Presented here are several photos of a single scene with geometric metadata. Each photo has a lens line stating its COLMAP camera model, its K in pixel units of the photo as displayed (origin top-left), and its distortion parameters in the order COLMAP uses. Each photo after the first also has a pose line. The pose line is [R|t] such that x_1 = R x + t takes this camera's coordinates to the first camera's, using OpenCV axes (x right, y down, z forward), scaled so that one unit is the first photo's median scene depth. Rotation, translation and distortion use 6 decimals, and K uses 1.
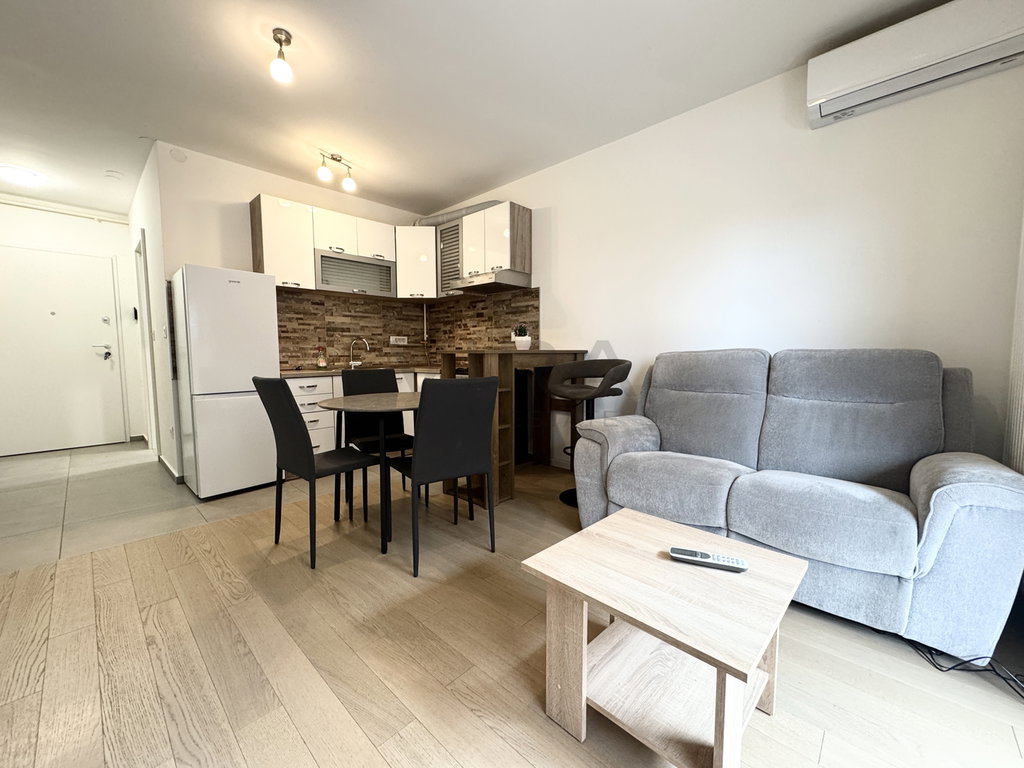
lens RADIAL K [[408.1, 0, 509.8], [0, 408.1, 385.5], [0, 0, 1]] dist [-0.001276, 0.000074]
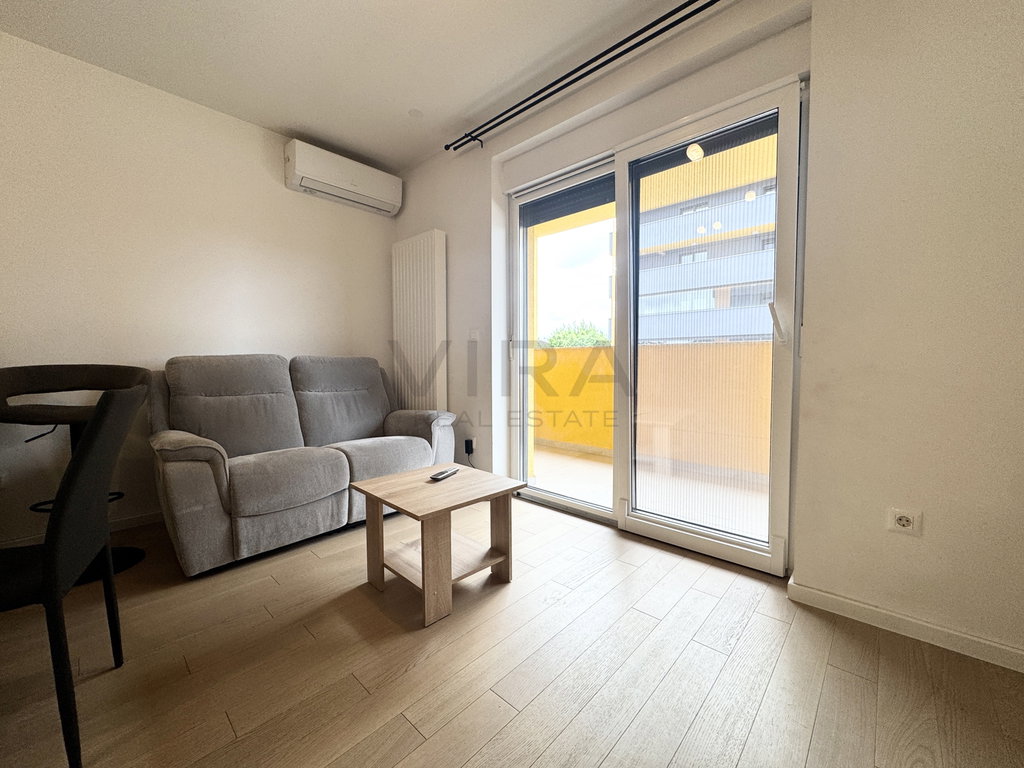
lens RADIAL K [[408.1, 0, 509.8], [0, 408.1, 385.5], [0, 0, 1]] dist [-0.001276, 0.000074]
pose [[-0.007071, -0.048450, 0.998801, -0.334112], [0.077403, 0.995802, 0.048853, -0.002751], [-0.996975, 0.077655, -0.003291, 0.190127]]
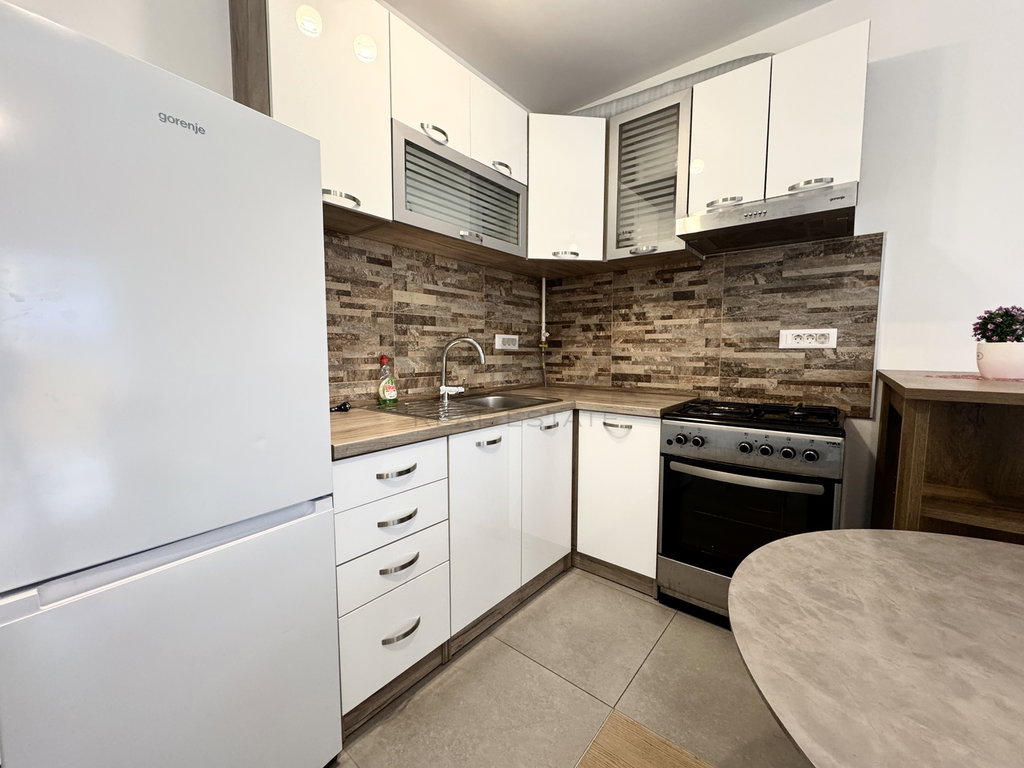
lens RADIAL K [[408.1, 0, 509.8], [0, 408.1, 385.5], [0, 0, 1]] dist [-0.001276, 0.000074]
pose [[0.997243, 0.001605, 0.074188, -0.346364], [-0.002064, 0.999979, 0.006100, -0.062980], [-0.074177, -0.006237, 0.997226, 0.514511]]
